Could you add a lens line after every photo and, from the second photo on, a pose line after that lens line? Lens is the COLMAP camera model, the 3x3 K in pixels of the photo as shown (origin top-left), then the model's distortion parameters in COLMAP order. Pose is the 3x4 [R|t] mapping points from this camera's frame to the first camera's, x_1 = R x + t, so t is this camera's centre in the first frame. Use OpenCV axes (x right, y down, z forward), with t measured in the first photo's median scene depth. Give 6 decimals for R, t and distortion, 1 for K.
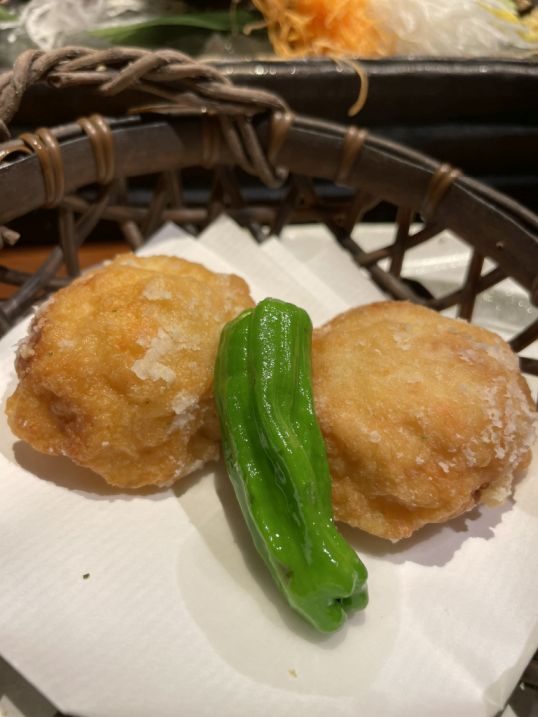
lens RADIAL K [[543.7, 0, 270.9], [0, 543.7, 345.7], [0, 0, 1]] dist [0.055764, -0.091438]
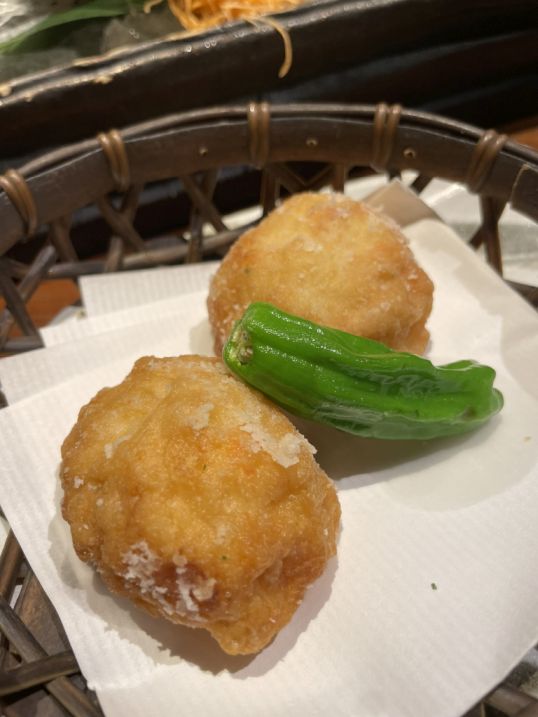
lens RADIAL K [[543.7, 0, 270.9], [0, 543.7, 345.7], [0, 0, 1]] dist [0.055764, -0.091438]
pose [[0.316434, -0.811683, 0.490958, -0.507785], [0.741856, 0.534296, 0.405188, -0.424227], [-0.591201, 0.236004, 0.771222, 0.235845]]
